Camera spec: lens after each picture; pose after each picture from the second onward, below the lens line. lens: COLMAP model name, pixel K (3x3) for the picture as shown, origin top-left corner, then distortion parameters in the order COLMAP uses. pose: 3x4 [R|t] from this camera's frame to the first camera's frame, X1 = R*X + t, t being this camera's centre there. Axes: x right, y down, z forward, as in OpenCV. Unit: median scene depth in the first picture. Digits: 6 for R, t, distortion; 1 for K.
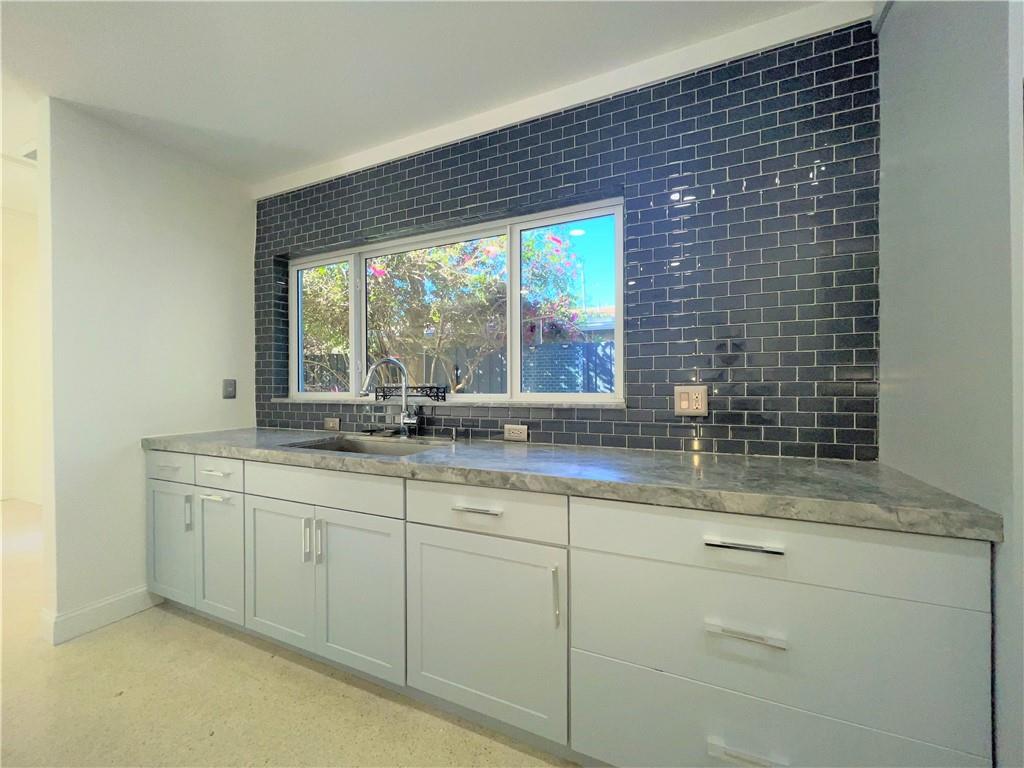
lens RADIAL K [[413.5, 0, 514.6], [0, 413.5, 384.6], [0, 0, 1]] dist [-0.000724, 0.001135]
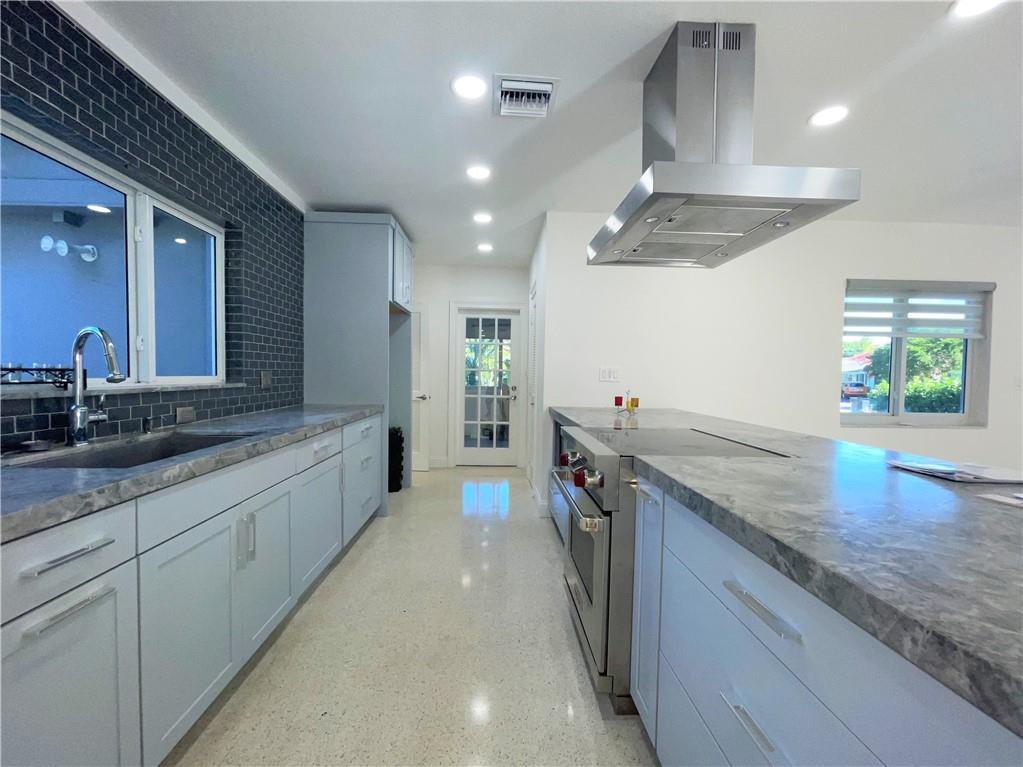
lens RADIAL K [[413.1, 0, 509.7], [0, 413.1, 392.6], [0, 0, 1]] dist [-0.000724, 0.001135]
pose [[-0.457125, -0.037661, 0.888605, -1.354939], [-0.011778, 0.999272, 0.036292, 0.014493], [-0.889325, 0.006124, -0.457236, 0.792223]]
